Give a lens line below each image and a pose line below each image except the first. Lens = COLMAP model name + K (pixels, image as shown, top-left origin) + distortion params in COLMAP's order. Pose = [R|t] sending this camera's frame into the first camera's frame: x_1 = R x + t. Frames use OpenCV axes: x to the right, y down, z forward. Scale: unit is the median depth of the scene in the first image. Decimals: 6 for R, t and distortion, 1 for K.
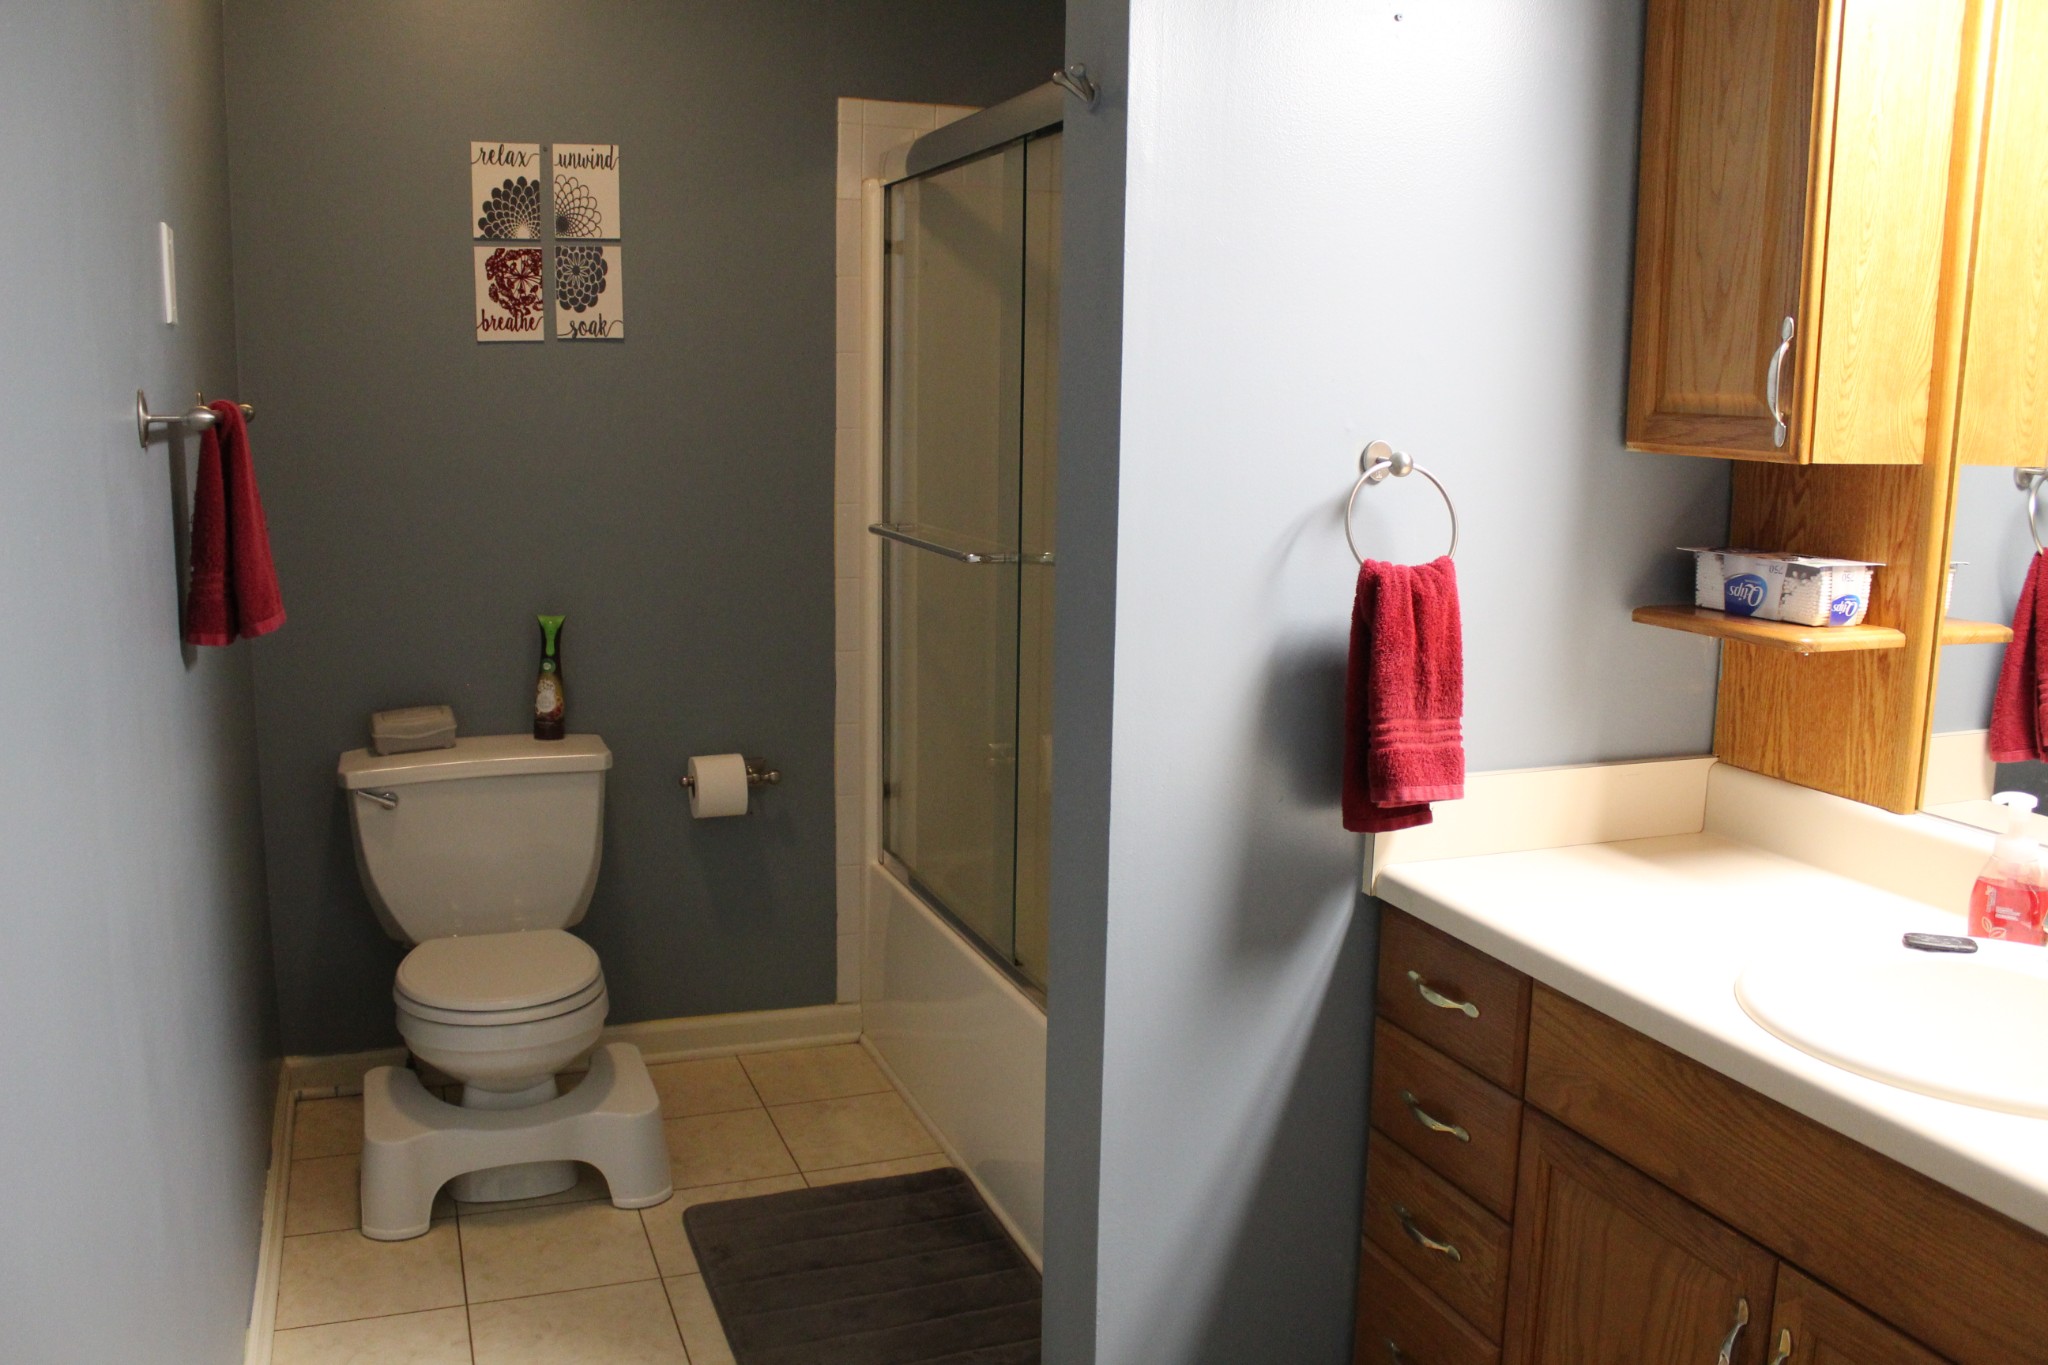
lens RADIAL K [[1725.2, 0, 1007.6], [0, 1725.2, 689.9], [0, 0, 1]] dist [-0.157733, 0.132307]
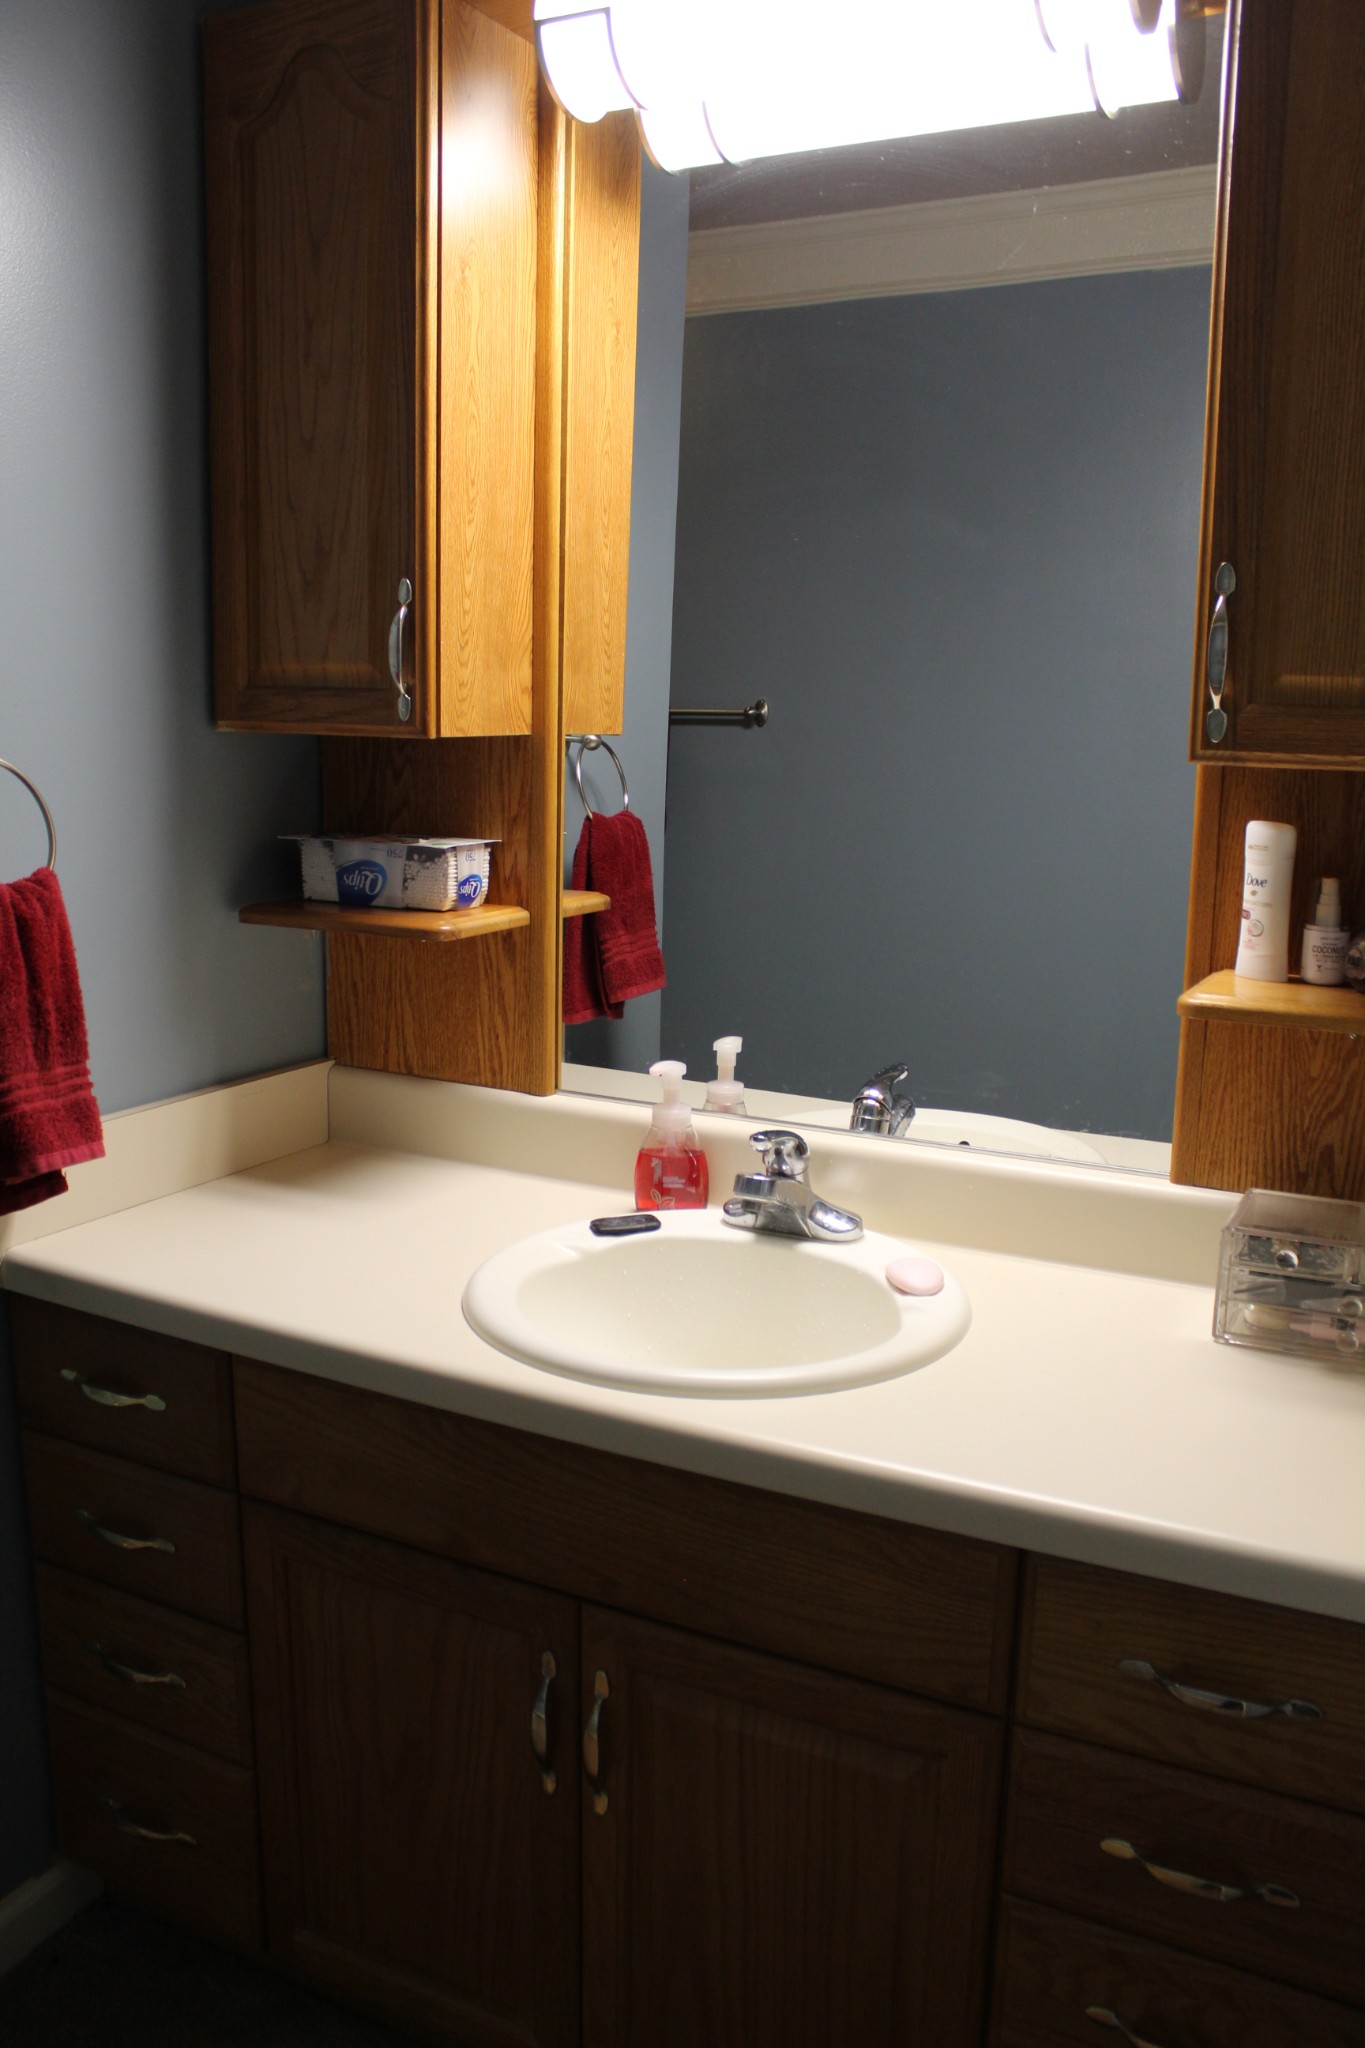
lens RADIAL K [[1725.2, 0, 699.0], [0, 1725.2, 1042.7], [0, 0, 1]] dist [-0.157733, 0.132307]
pose [[0.743223, -0.131064, 0.656081, -0.053088], [0.103195, 0.991346, 0.081138, -0.028848], [-0.661038, 0.007401, 0.750316, 0.187714]]
